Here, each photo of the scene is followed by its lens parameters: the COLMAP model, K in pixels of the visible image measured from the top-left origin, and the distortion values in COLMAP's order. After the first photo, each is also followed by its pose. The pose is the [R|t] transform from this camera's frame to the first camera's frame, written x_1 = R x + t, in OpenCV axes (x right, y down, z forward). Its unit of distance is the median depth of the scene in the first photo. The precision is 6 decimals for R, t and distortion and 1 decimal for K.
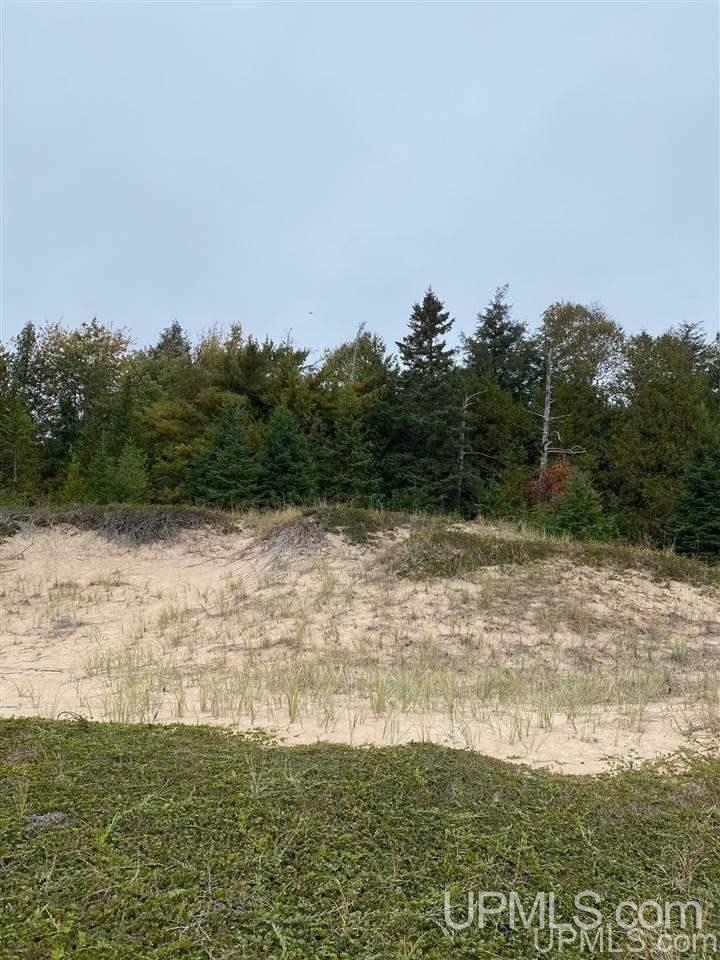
lens RADIAL K [[780.0, 0, 344.2], [0, 780.0, 480.2], [0, 0, 1]] dist [0.118352, -0.369218]
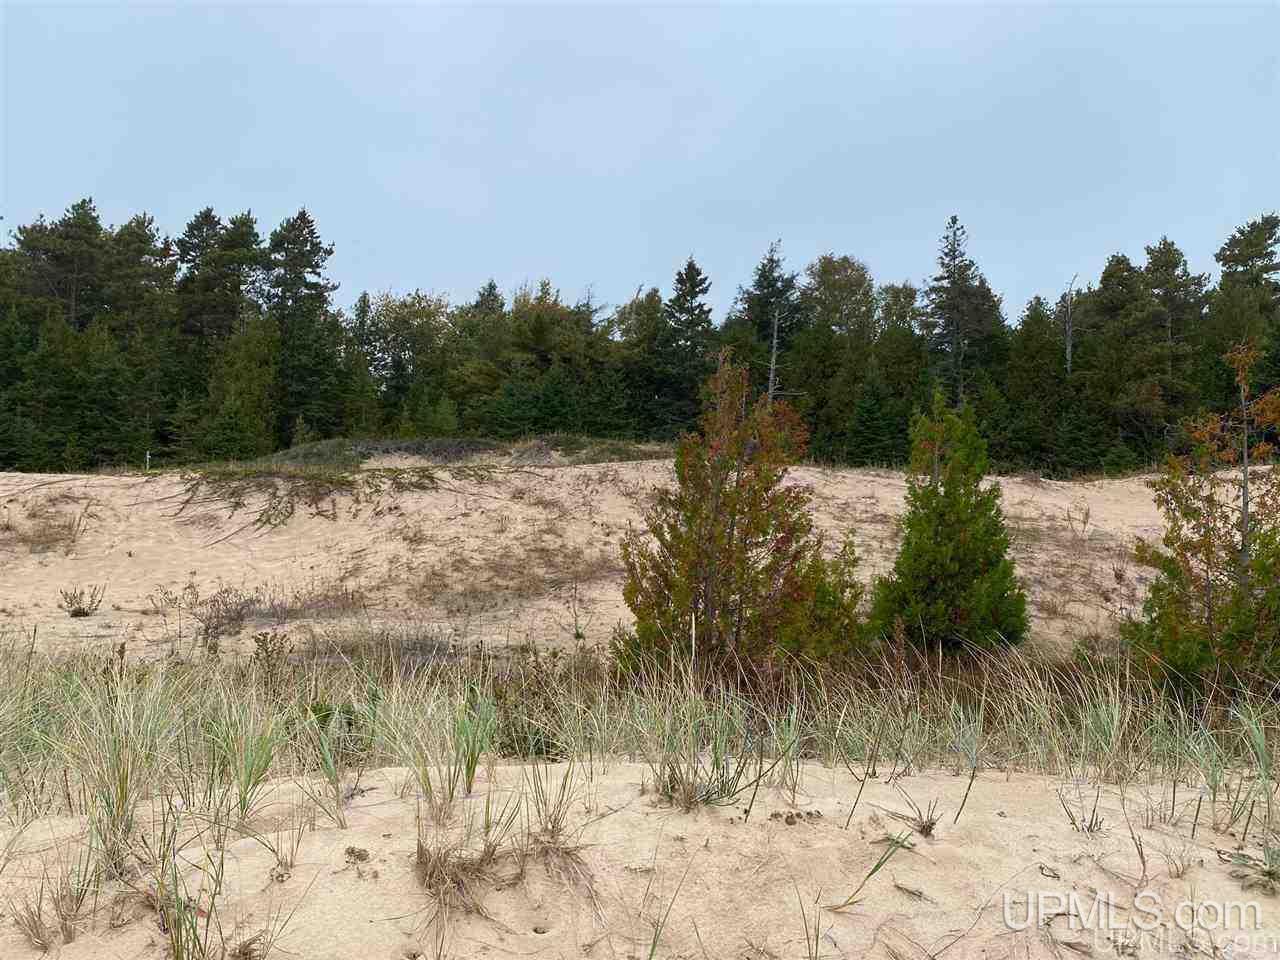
lens RADIAL K [[1040.1, 0, 614.7], [0, 1040.1, 480.1], [0, 0, 1]] dist [0.118352, -0.369218]
pose [[0.990708, -0.013552, -0.135330, 0.204433], [0.020372, 0.998584, 0.049137, 0.011816], [0.134473, -0.051438, 0.989581, -0.589792]]
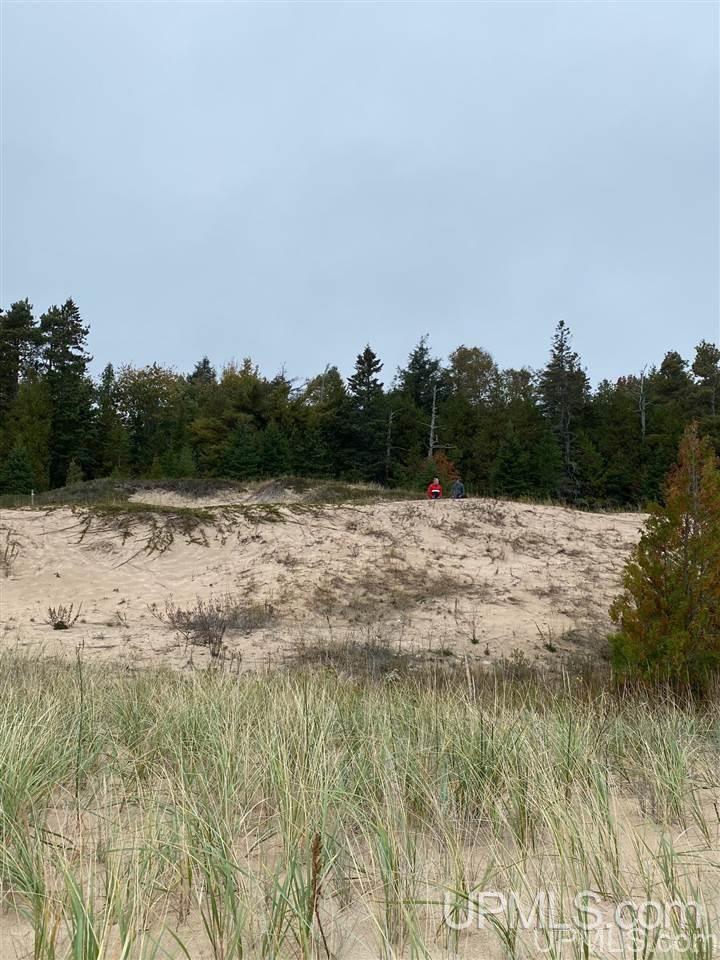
lens RADIAL K [[780.0, 0, 344.2], [0, 780.0, 480.2], [0, 0, 1]] dist [0.118352, -0.369218]
pose [[0.999689, -0.008756, -0.023362, 0.096130], [0.009104, 0.999849, 0.014821, 0.006296], [0.023229, -0.015029, 0.999617, -0.585781]]
